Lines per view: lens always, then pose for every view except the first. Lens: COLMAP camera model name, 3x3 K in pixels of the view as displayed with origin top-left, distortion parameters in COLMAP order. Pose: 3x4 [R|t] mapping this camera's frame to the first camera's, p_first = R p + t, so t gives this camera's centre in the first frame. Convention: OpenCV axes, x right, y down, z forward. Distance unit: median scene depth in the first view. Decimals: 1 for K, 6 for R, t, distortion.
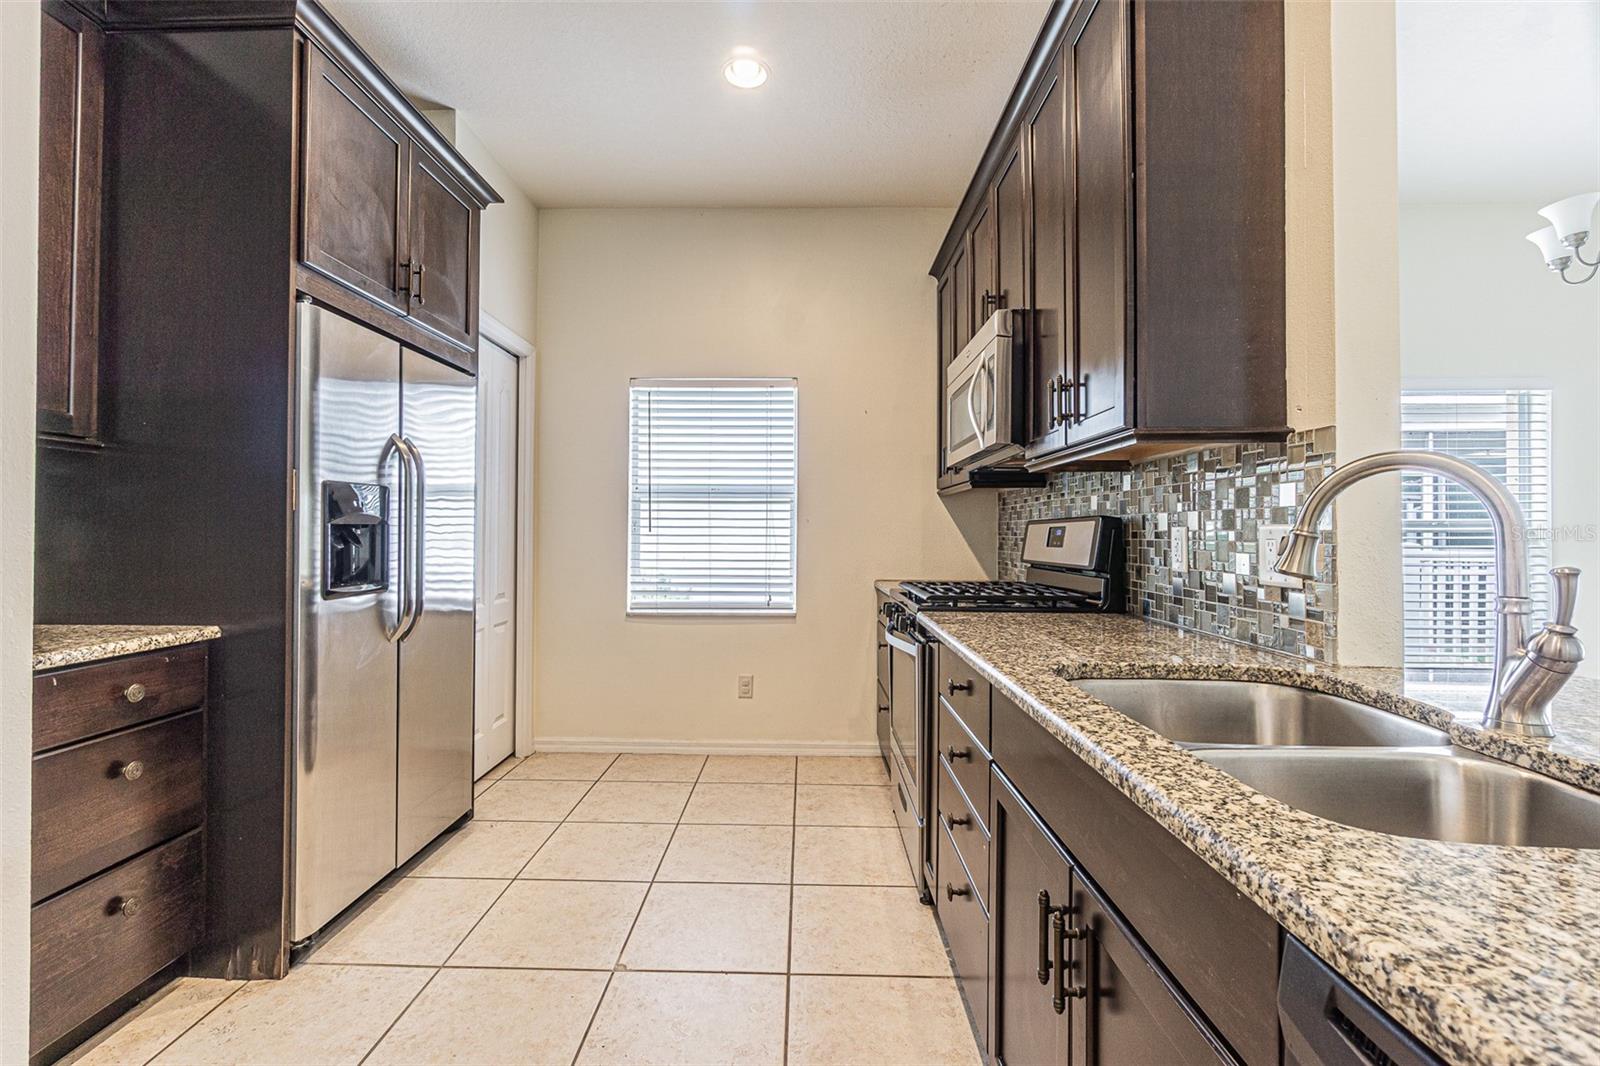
lens RADIAL K [[695.7, 0, 798.6], [0, 695.7, 530.6], [0, 0, 1]] dist [-0.001573, 0.001569]
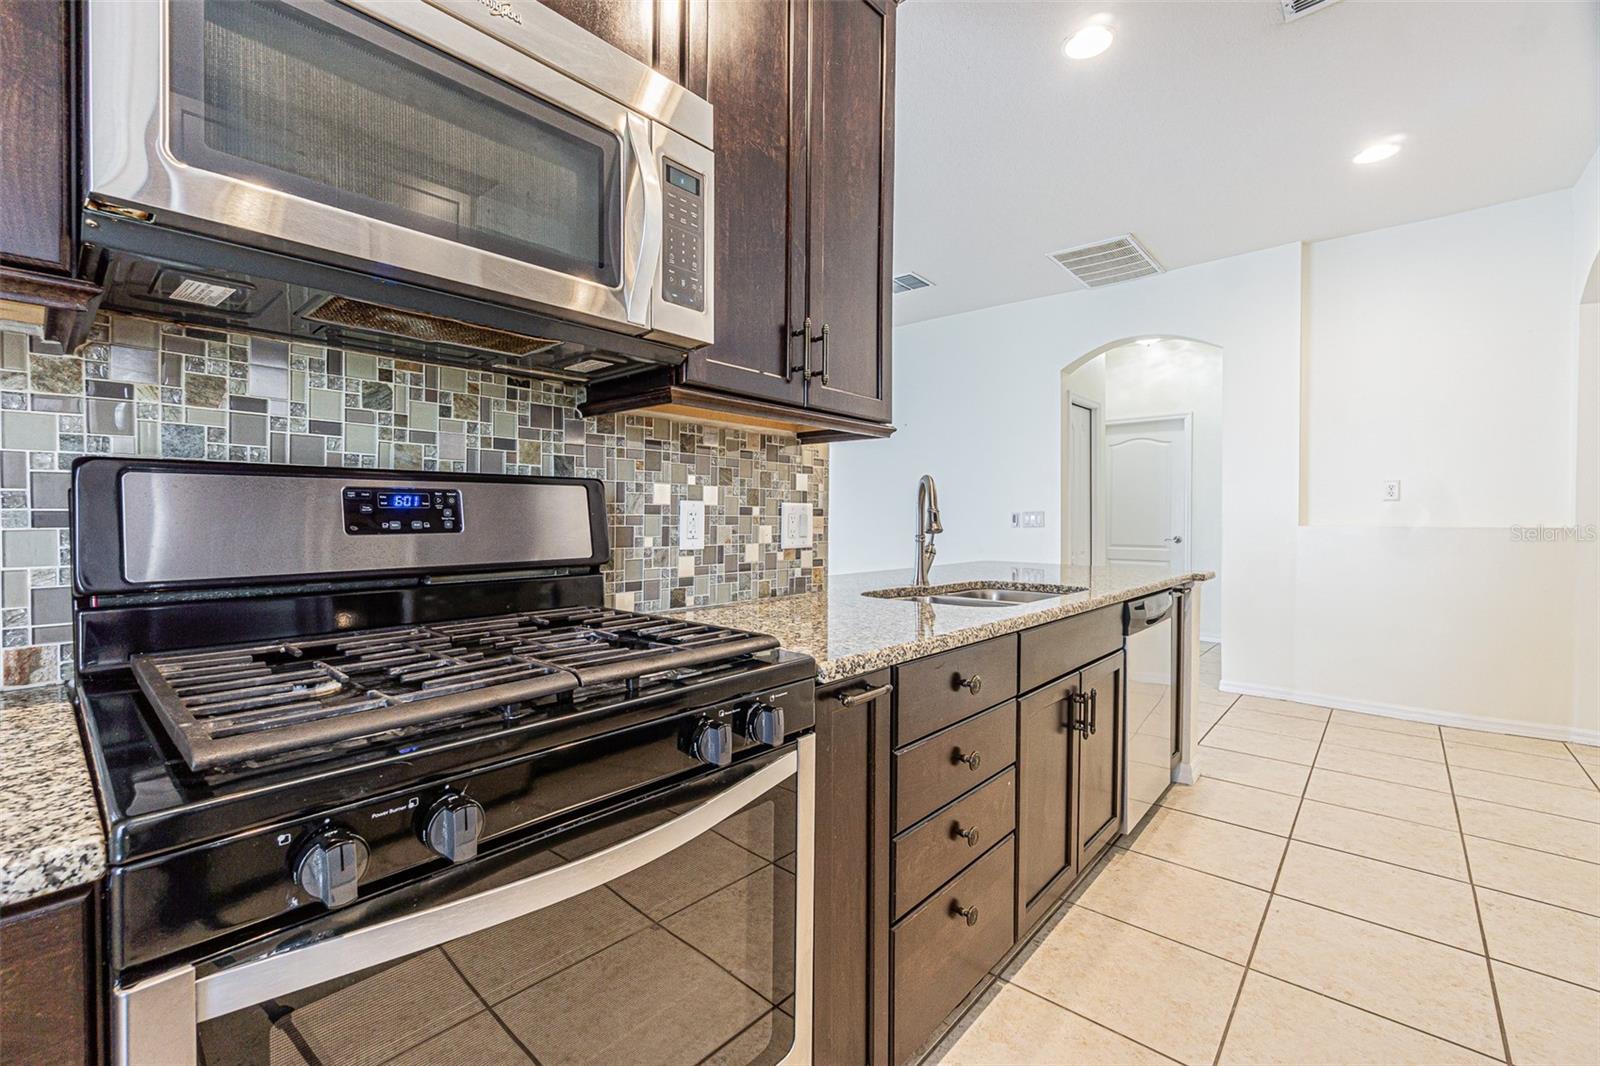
lens RADIAL K [[695.7, 0, 808.7], [0, 695.7, 531.9], [0, 0, 1]] dist [-0.001573, 0.001569]
pose [[-0.742943, -0.027487, 0.668790, -0.254742], [-0.013229, 0.999564, 0.026385, 0.012474], [-0.669224, 0.010755, -0.742983, 2.102389]]
